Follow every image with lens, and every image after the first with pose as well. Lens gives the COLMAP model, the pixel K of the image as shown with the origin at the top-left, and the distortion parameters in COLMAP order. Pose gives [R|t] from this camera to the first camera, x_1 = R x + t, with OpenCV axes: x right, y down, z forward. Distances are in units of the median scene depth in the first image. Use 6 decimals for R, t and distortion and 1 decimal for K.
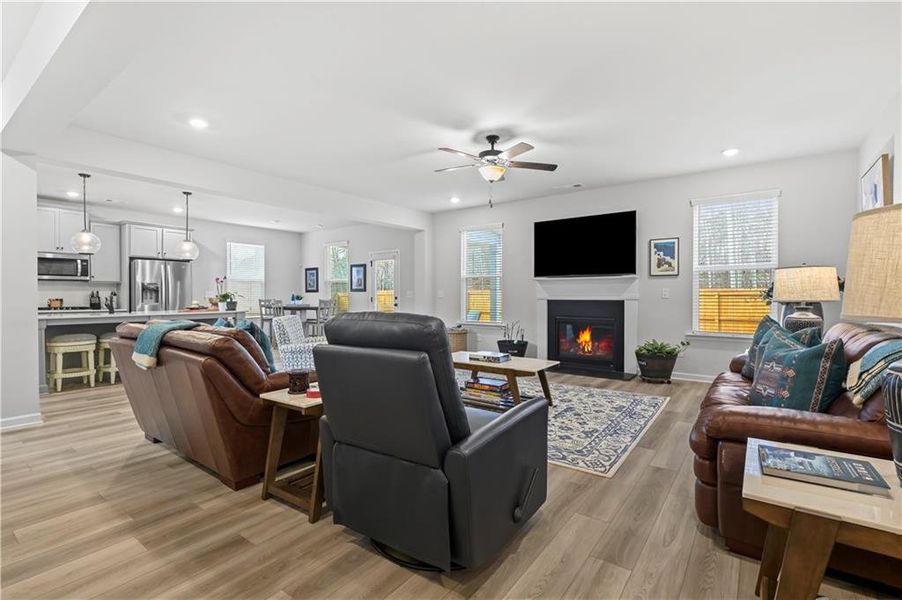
lens RADIAL K [[402.2, 0, 435.6], [0, 402.2, 296.5], [0, 0, 1]] dist [0.000276, 0.000168]
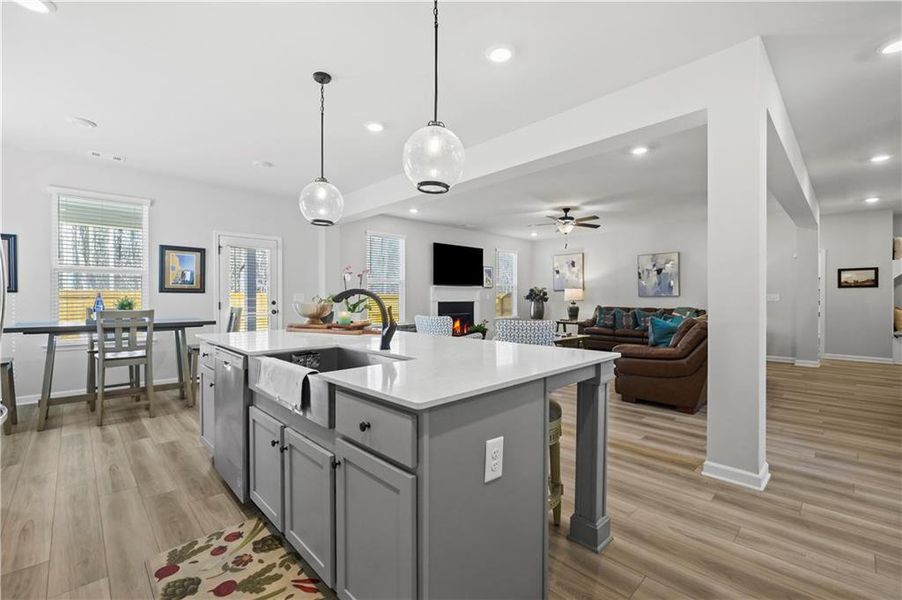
lens RADIAL K [[387.0, 0, 453.4], [0, 387.0, 301.2], [0, 0, 1]] dist [0.000663, 0.000846]
pose [[0.146749, -0.006076, 0.989155, -0.969523], [0.007833, 0.999957, 0.004980, 0.000344], [-0.989143, 0.007017, 0.146790, 0.738011]]
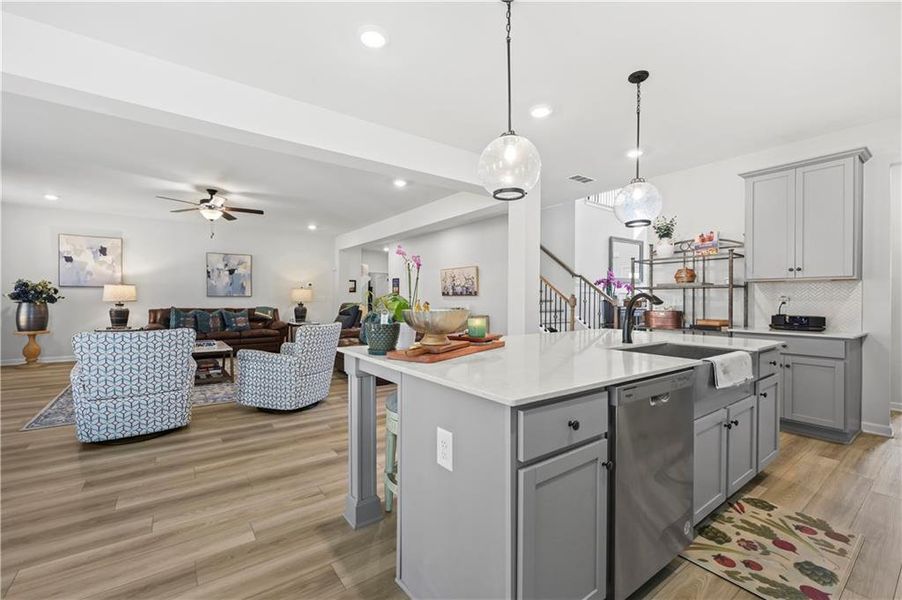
lens RADIAL K [[364.5, 0, 441.8], [0, 364.5, 301.7], [0, 0, 1]] dist [0.013757, -0.000565]
pose [[-0.952694, -0.005106, 0.303888, -0.653134], [-0.000227, 0.999871, 0.016087, -0.006545], [-0.303930, 0.015257, -0.952572, 1.170895]]
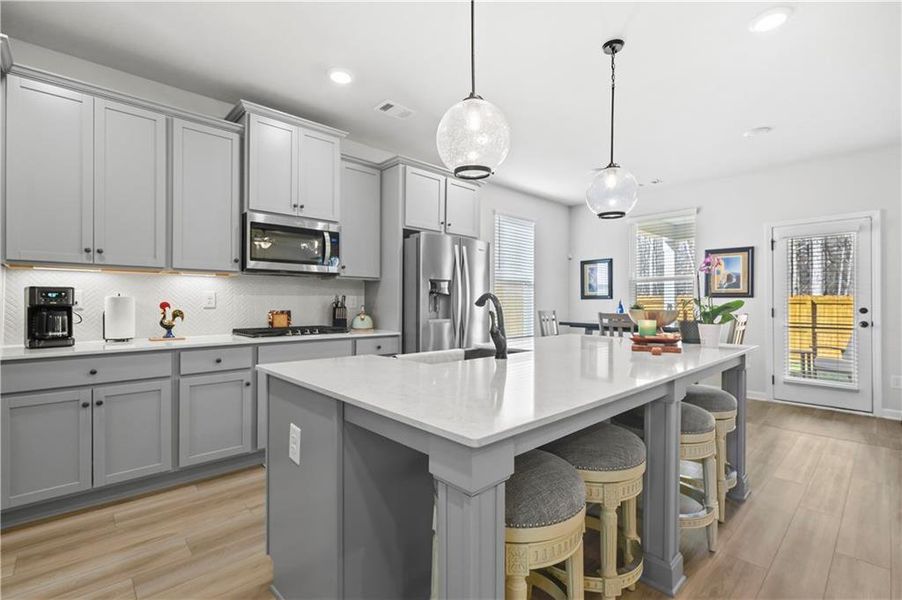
lens RADIAL K [[402.2, 0, 445.5], [0, 402.2, 297.8], [0, 0, 1]] dist [0.000276, 0.000168]
pose [[0.983384, 0.000645, -0.181535, -0.659854], [-0.003401, 0.999884, -0.014869, -0.003563], [0.181504, 0.015239, 0.983272, 0.548968]]
